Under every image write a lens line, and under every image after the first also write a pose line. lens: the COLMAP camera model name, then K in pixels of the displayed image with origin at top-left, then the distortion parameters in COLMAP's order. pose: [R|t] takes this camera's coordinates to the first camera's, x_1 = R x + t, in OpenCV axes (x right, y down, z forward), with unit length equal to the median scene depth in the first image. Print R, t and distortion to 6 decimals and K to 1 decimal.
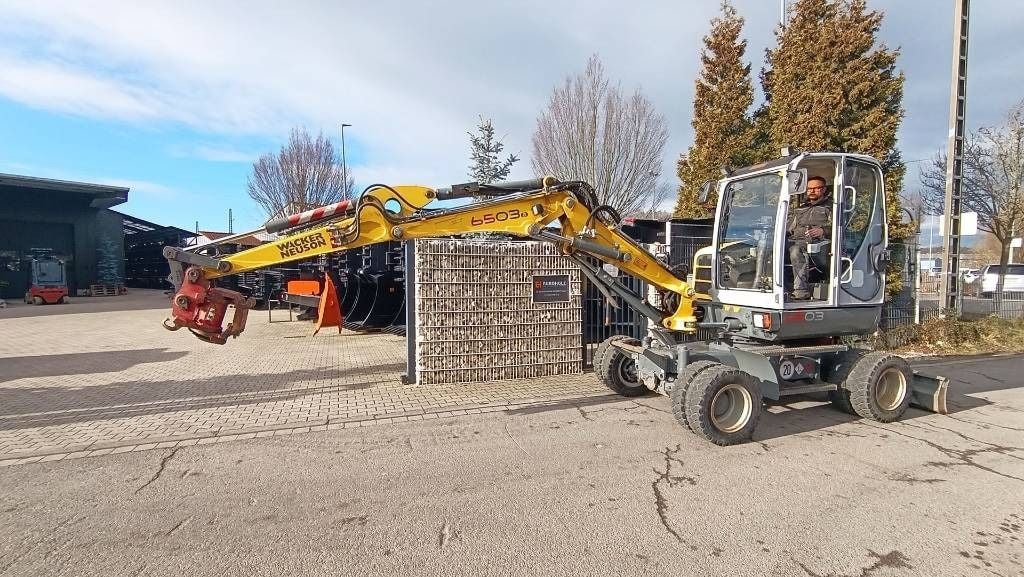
lens RADIAL K [[459.0, 0, 512.6], [0, 459.0, 289.9], [0, 0, 1]] dist [-0.004953, 0.002323]
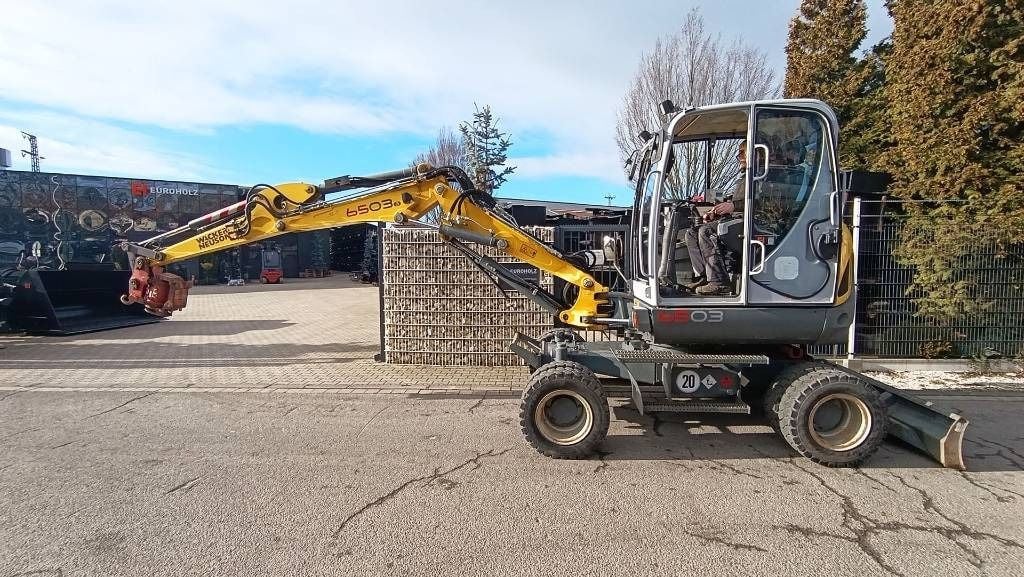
lens RADIAL K [[459.0, 0, 513.4], [0, 459.0, 290.9], [0, 0, 1]] dist [-0.004953, 0.002323]
pose [[0.925488, 0.024311, -0.377996, 0.469296], [-0.011750, 0.999301, 0.035502, -0.007088], [0.378594, -0.028415, 0.925126, 0.109119]]
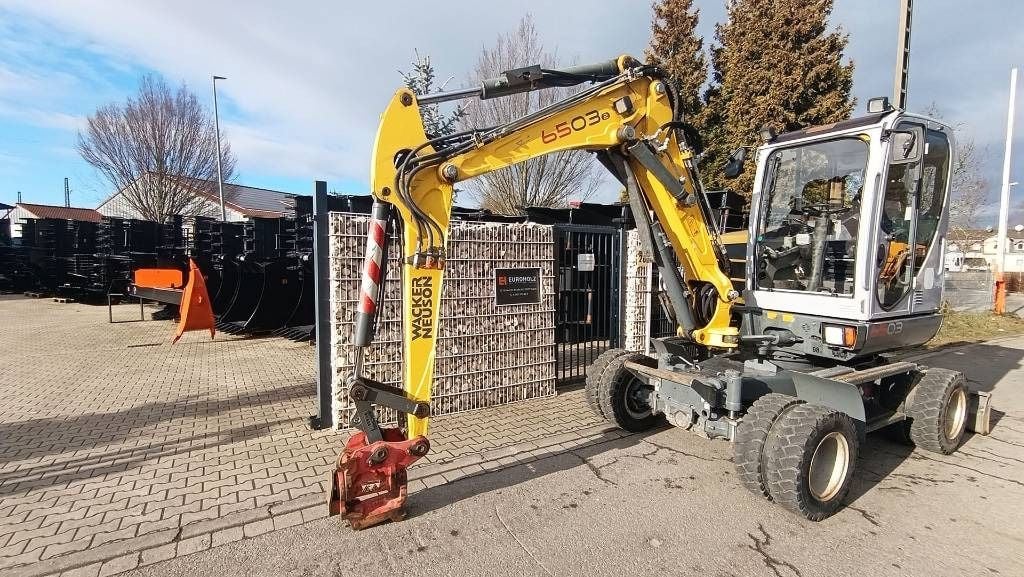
lens RADIAL K [[459.0, 0, 511.0], [0, 459.0, 288.3], [0, 0, 1]] dist [-0.004953, 0.002323]
pose [[0.977530, -0.002302, 0.210783, -0.093373], [-0.003134, 0.999671, 0.025452, -0.019345], [-0.210772, -0.025541, 0.977202, 0.282002]]
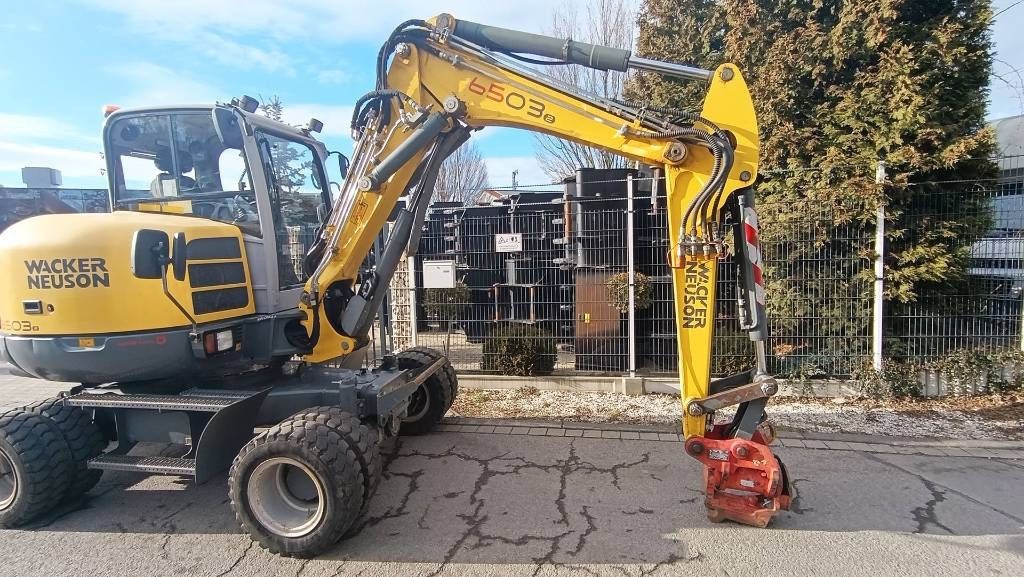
lens RADIAL K [[459.0, 0, 511.4], [0, 459.0, 288.8], [0, 0, 1]] dist [-0.004953, 0.002323]
pose [[0.863812, 0.011192, -0.503691, 0.996633], [0.013674, 0.998864, 0.045645, -0.025747], [0.503629, -0.046317, 0.862677, 0.517911]]
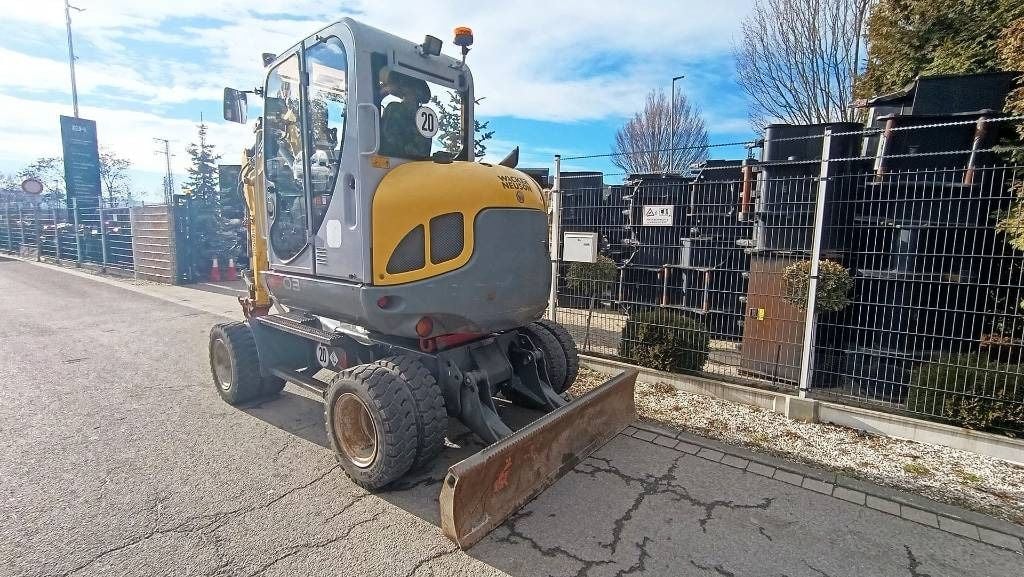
lens RADIAL K [[459.0, 0, 511.6], [0, 459.0, 288.5], [0, 0, 1]] dist [-0.004953, 0.002323]
pose [[0.548210, 0.114186, -0.828509, 1.056765], [-0.049252, 0.993324, 0.104312, -0.021724], [0.834889, -0.016380, 0.550174, 0.645998]]
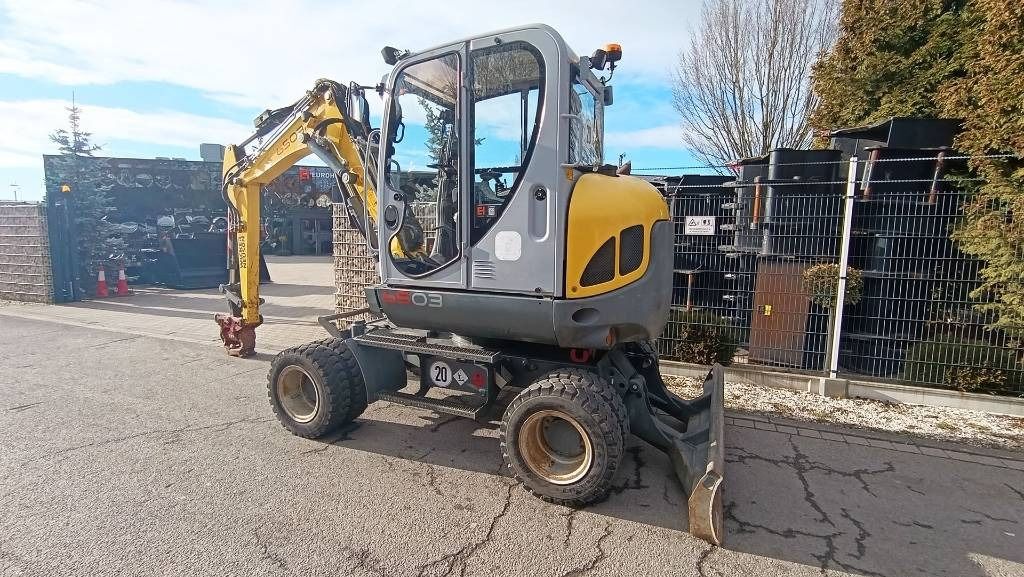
lens RADIAL K [[459.0, 0, 512.7], [0, 459.0, 287.7], [0, 0, 1]] dist [-0.004953, 0.002323]
pose [[0.745829, 0.086248, -0.660531, 0.867155], [-0.041831, 0.995690, 0.082778, -0.015892], [0.664823, -0.034108, 0.746222, 0.421010]]
